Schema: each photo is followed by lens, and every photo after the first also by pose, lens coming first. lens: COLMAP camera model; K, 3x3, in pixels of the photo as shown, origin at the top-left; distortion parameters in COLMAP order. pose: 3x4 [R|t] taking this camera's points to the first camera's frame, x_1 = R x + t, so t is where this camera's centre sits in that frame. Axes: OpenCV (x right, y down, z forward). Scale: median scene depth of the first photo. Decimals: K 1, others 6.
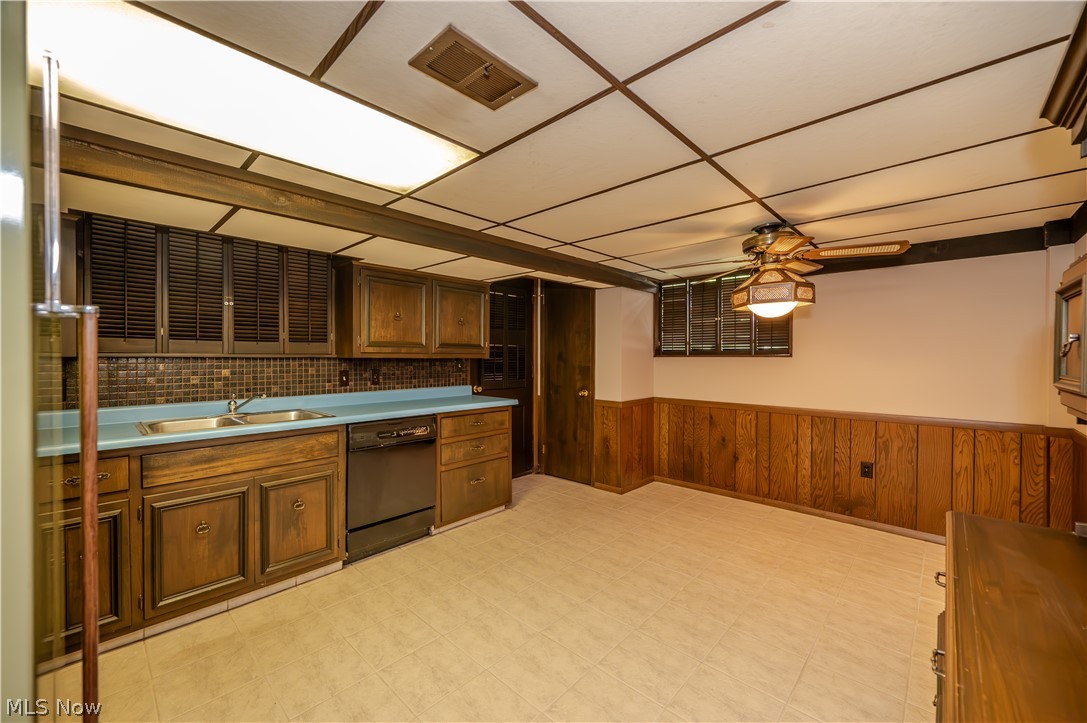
lens RADIAL K [[437.7, 0, 547.2], [0, 437.7, 364.5], [0, 0, 1]] dist [0.000138, 0.000300]
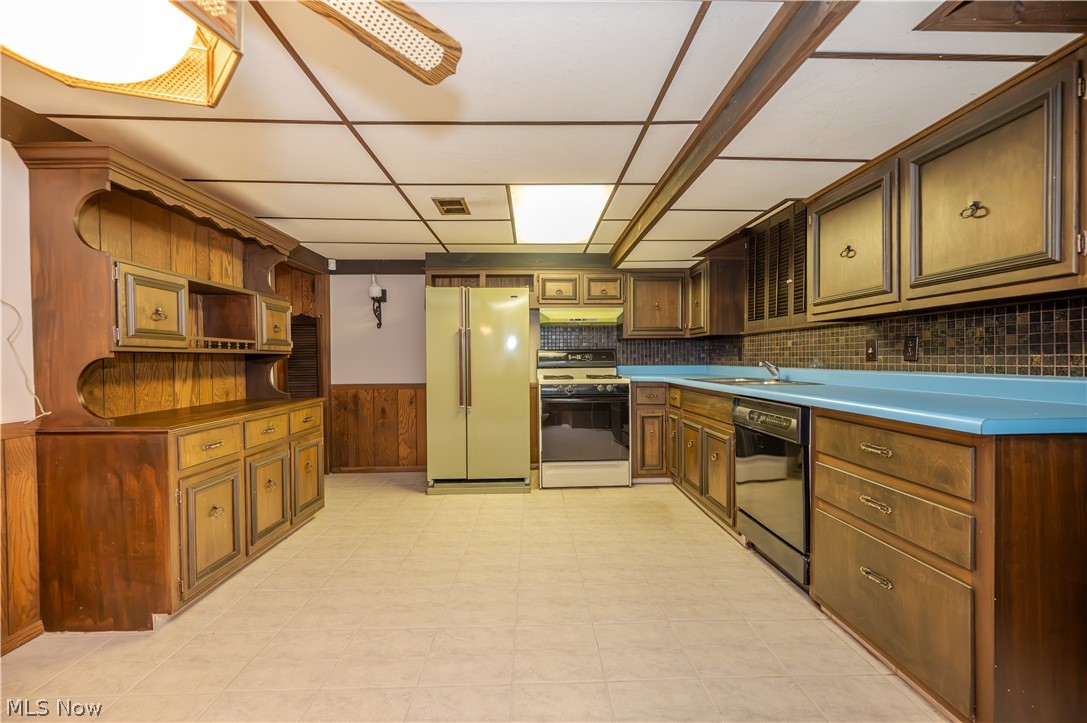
lens RADIAL K [[437.7, 0, 547.2], [0, 437.7, 364.5], [0, 0, 1]] dist [0.000138, 0.000300]
pose [[-0.716537, 0.009523, -0.697484, 0.445646], [-0.011623, 0.999605, 0.025589, 0.046102], [0.697452, 0.026442, -0.716143, 1.228349]]
